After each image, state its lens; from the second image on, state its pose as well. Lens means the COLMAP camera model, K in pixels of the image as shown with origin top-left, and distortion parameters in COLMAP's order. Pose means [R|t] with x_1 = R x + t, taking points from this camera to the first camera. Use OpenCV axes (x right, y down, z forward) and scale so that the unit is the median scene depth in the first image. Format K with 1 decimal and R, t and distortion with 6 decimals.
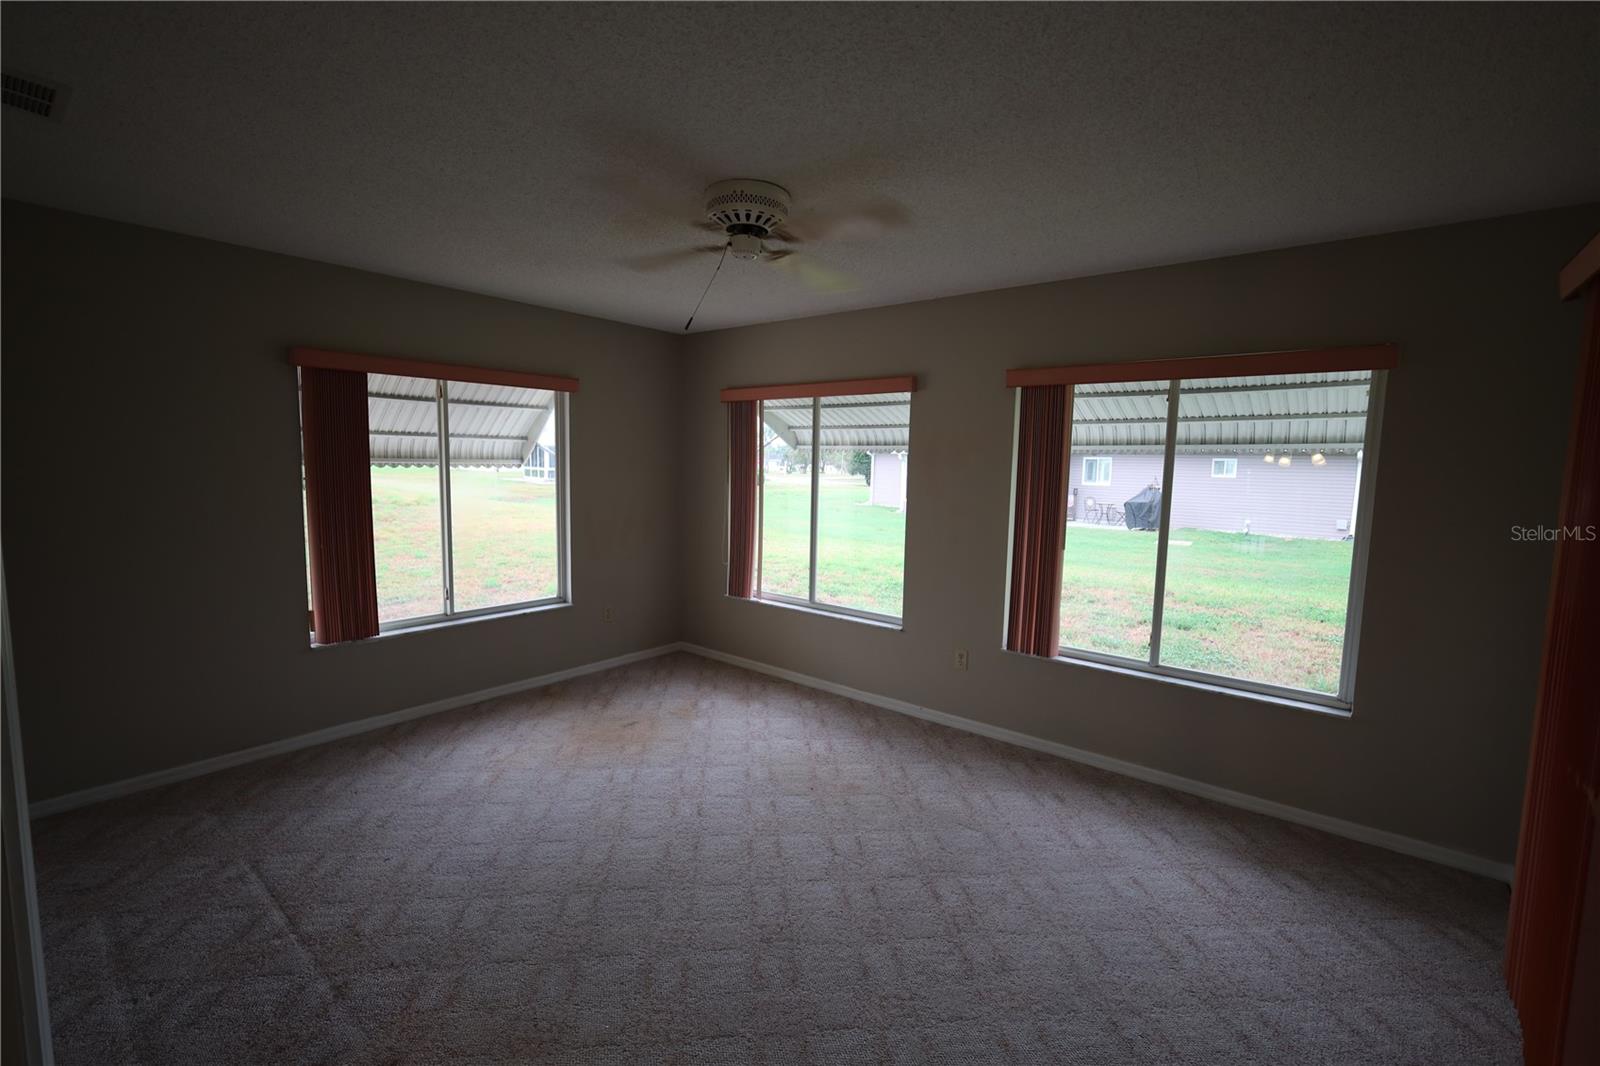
lens RADIAL K [[682.4, 0, 798.2], [0, 682.4, 529.9], [0, 0, 1]] dist [0.005798, -0.000203]
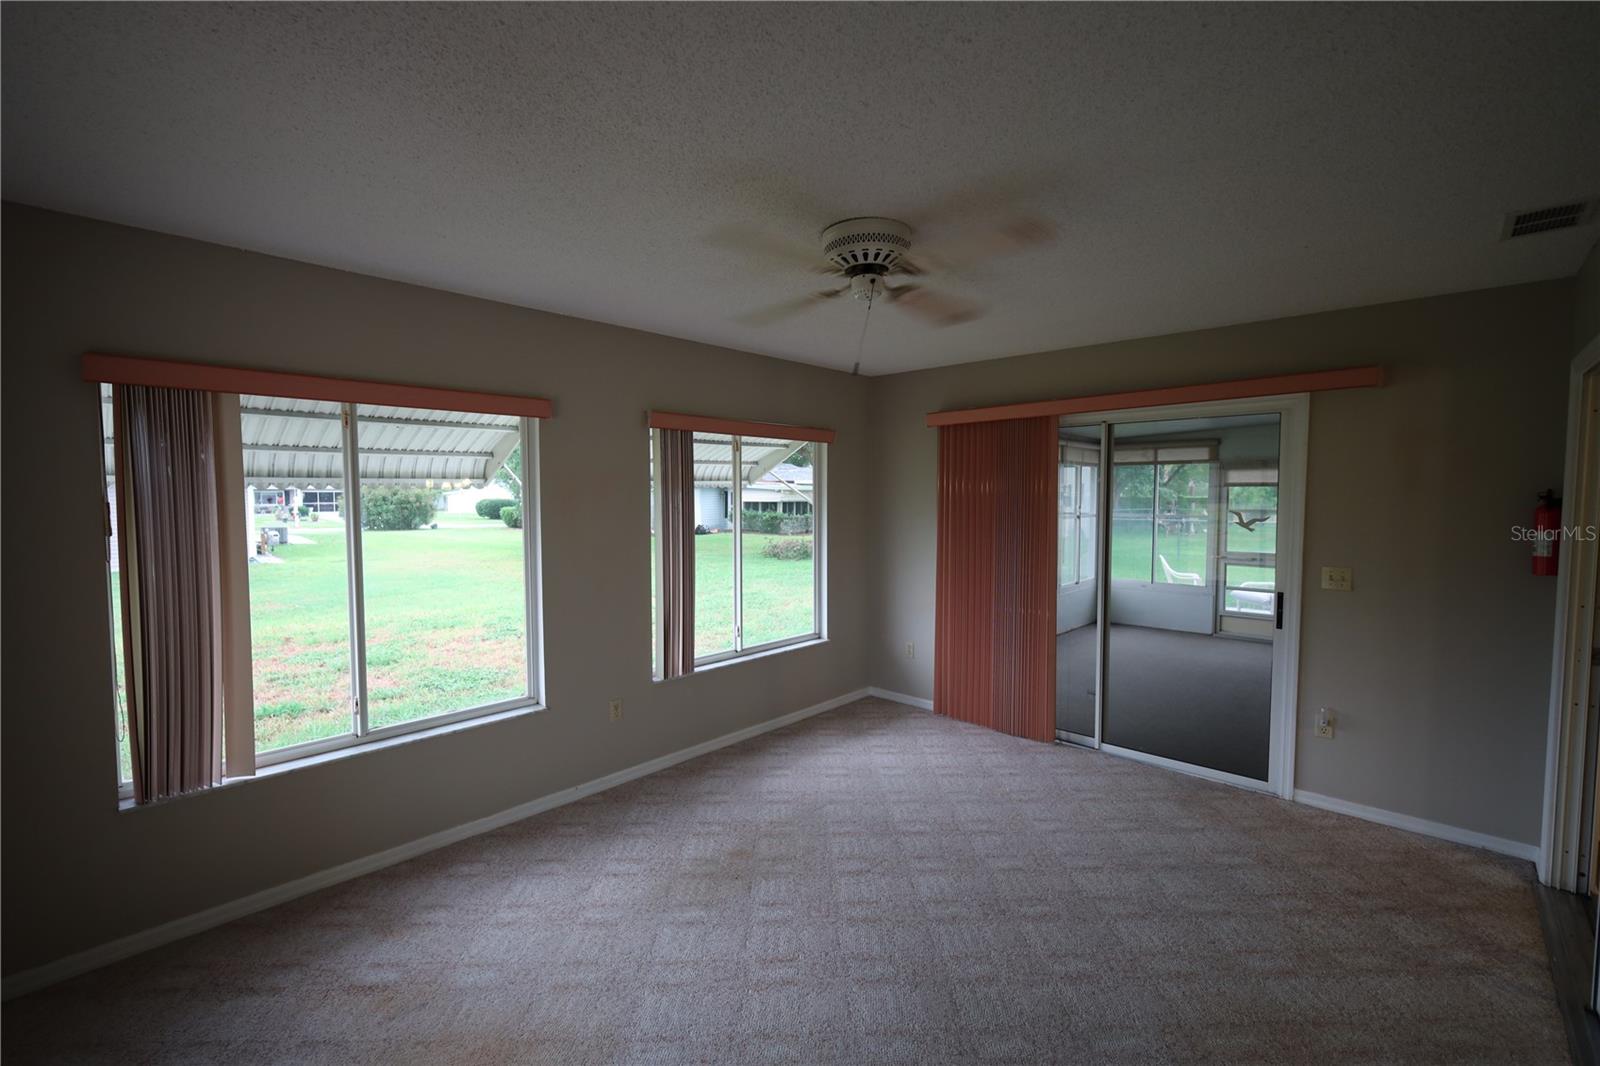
lens RADIAL K [[682.4, 0, 803.2], [0, 682.4, 531.9], [0, 0, 1]] dist [0.005798, -0.000203]
pose [[0.089077, -0.079930, 0.992812, -0.646278], [0.110944, 0.991368, 0.069860, -0.088657], [-0.989827, 0.103923, 0.097175, 0.631975]]
